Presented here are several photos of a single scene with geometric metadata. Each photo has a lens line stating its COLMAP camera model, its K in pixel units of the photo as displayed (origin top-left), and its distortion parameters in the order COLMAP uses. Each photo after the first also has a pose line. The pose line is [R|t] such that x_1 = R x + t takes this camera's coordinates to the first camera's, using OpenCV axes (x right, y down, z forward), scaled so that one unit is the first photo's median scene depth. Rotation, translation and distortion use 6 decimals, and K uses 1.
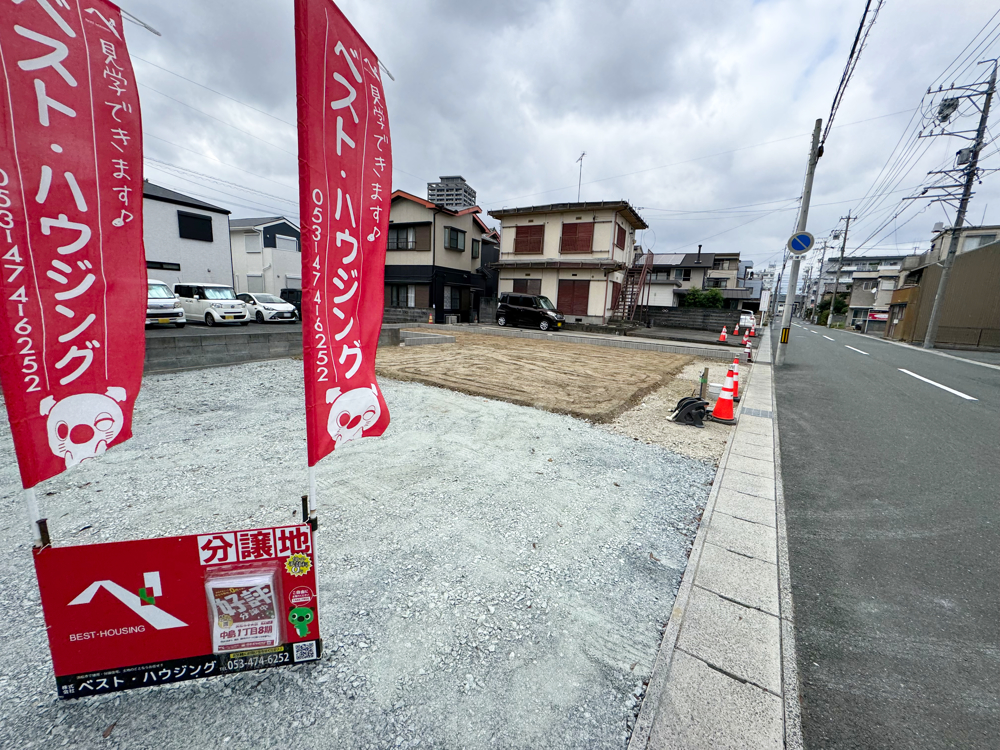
lens RADIAL K [[398.7, 0, 499.4], [0, 398.7, 372.4], [0, 0, 1]] dist [-0.002224, 0.000226]
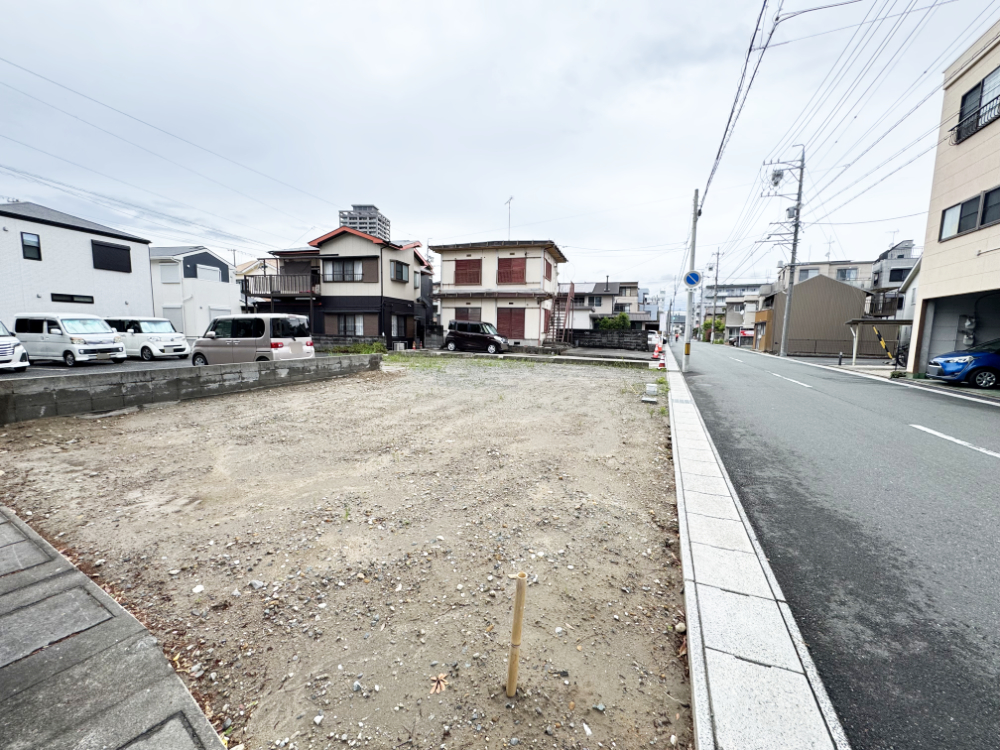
lens RADIAL K [[398.7, 0, 499.4], [0, 398.7, 372.4], [0, 0, 1]] dist [-0.002224, 0.000226]
pose [[0.979164, -0.045656, 0.197873, -0.073907], [0.058337, 0.996568, -0.058733, 0.012524], [-0.194513, 0.069053, 0.978466, -0.074681]]
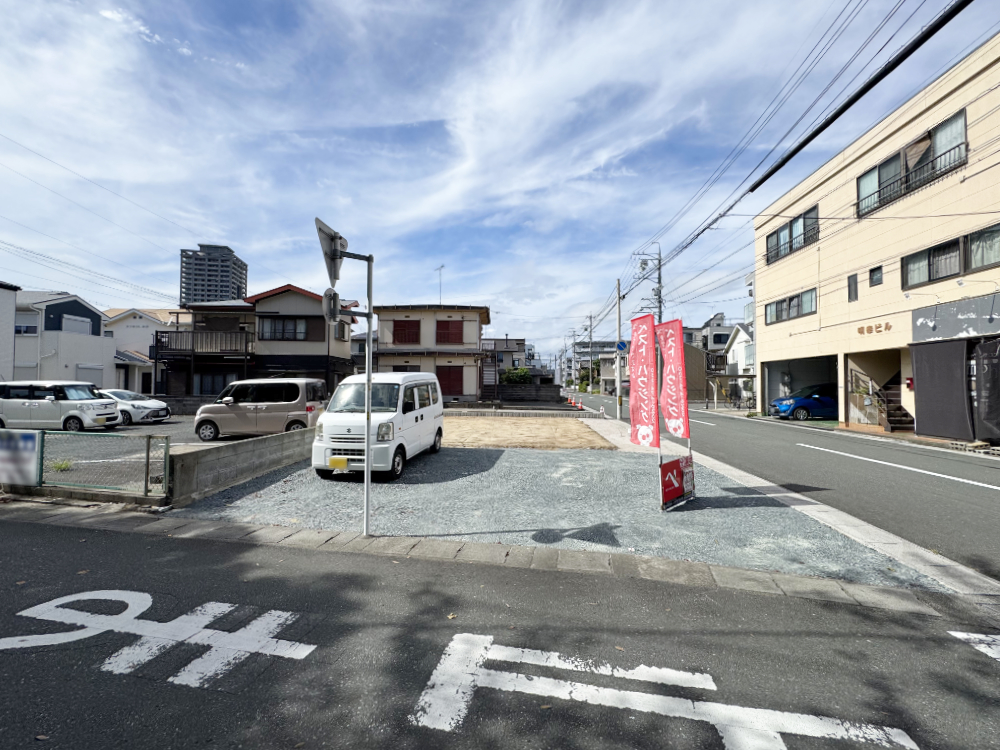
lens RADIAL K [[406.1, 0, 500.0], [0, 406.1, 375.0], [0, 0, 1]] dist [-0.001087, 0.000214]
pose [[0.869555, -0.030457, 0.492896, -0.285153], [0.121159, 0.980748, -0.153144, 0.000890], [-0.478742, 0.192886, 0.856505, -0.113334]]
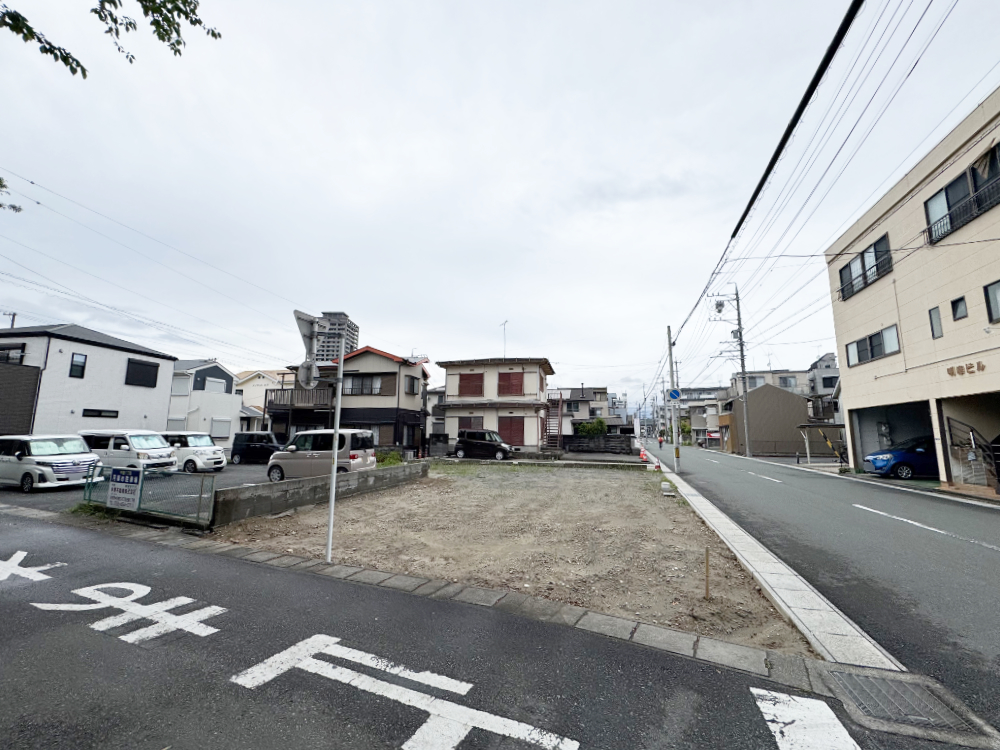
lens RADIAL K [[408.8, 0, 499.3], [0, 408.8, 369.9], [0, 0, 1]] dist [-0.001686, 0.000328]
pose [[0.957217, 0.004836, 0.289332, -0.214821], [0.087564, 0.948144, -0.305541, 0.015231], [-0.275806, 0.317804, 0.907156, -0.184738]]
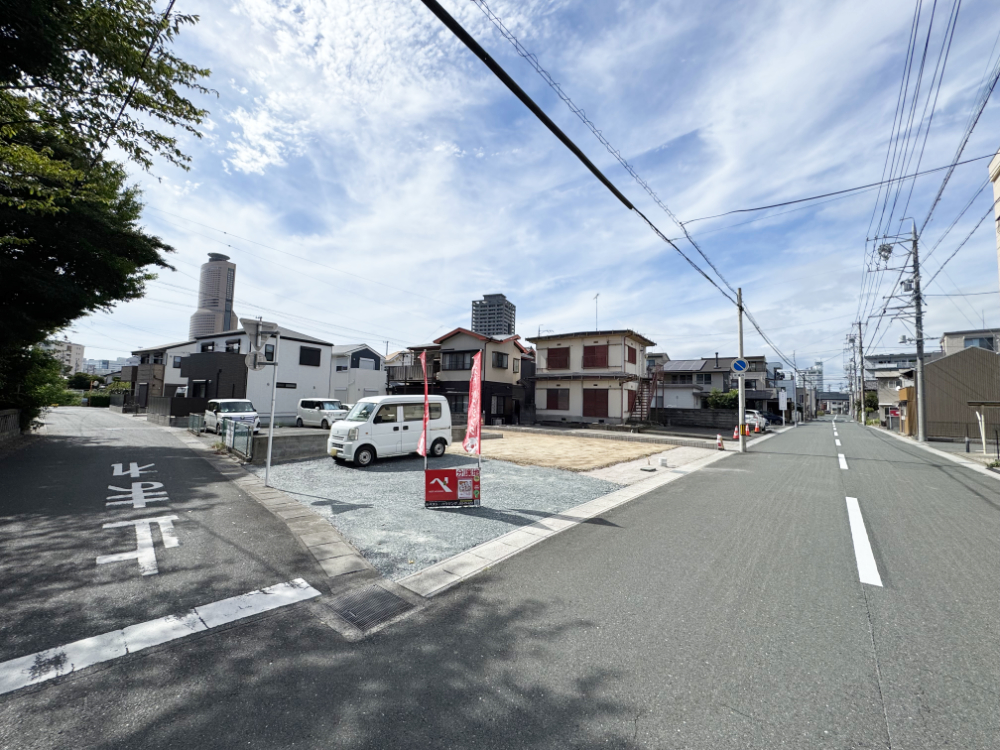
lens RADIAL K [[400.7, 0, 499.4], [0, 400.7, 370.7], [0, 0, 1]] dist [-0.001803, 0.000194]
pose [[0.994749, -0.026805, -0.098772, 0.013422], [0.000448, 0.966225, -0.257700, 0.034848], [0.102344, 0.256302, 0.961163, -0.246187]]
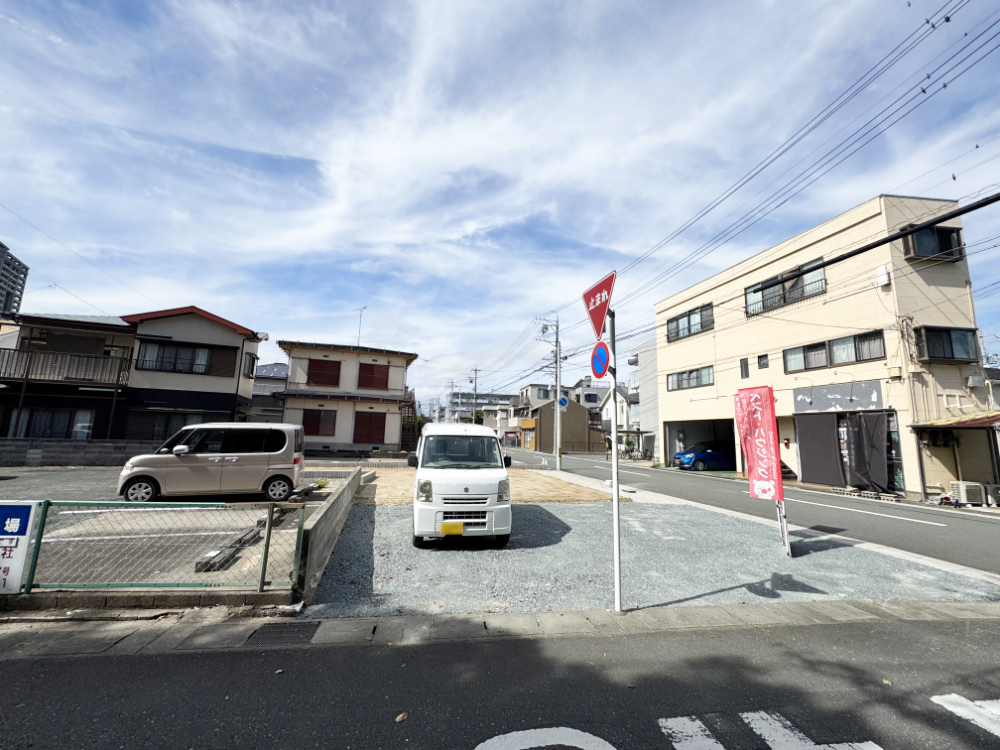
lens RADIAL K [[400.7, 0, 499.4], [0, 400.7, 370.7], [0, 0, 1]] dist [-0.001803, 0.000194]
pose [[0.650353, 0.096993, 0.753414, -0.432495], [0.133582, 0.961757, -0.239123, -0.028597], [-0.747794, 0.256157, 0.612525, 0.017590]]
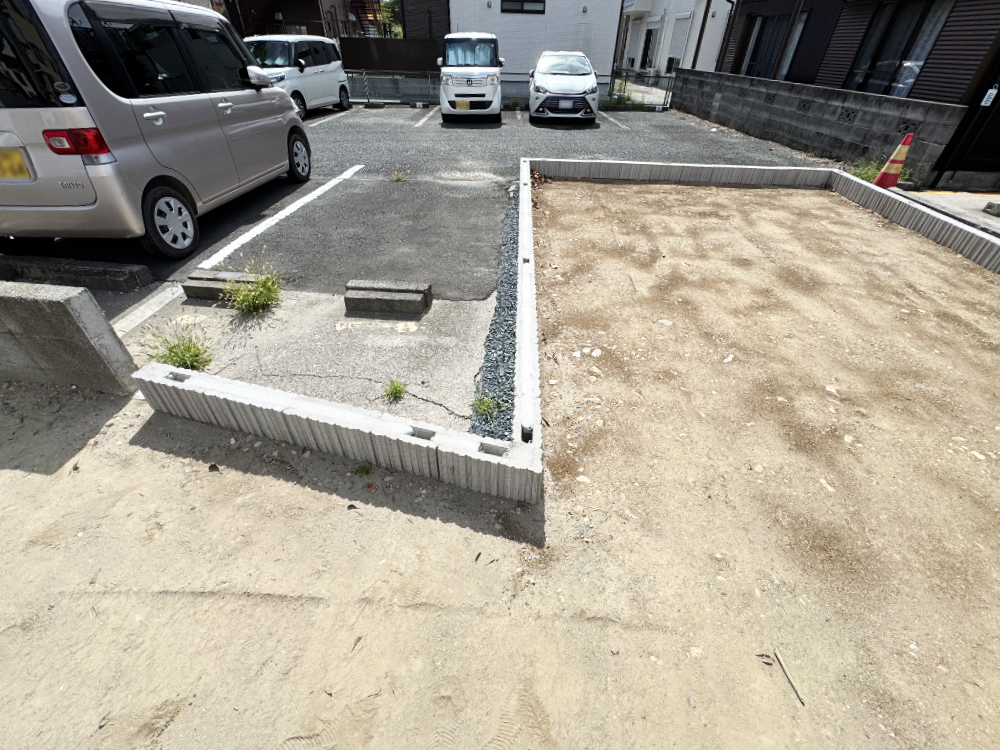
lens RADIAL K [[408.8, 0, 499.3], [0, 408.8, 369.9], [0, 0, 1]] dist [-0.001686, 0.000328]
pose [[0.453849, 0.529050, -0.717027, -0.028404], [-0.156421, 0.839479, 0.520392, -0.101263], [0.877242, -0.124021, 0.463751, 0.556675]]
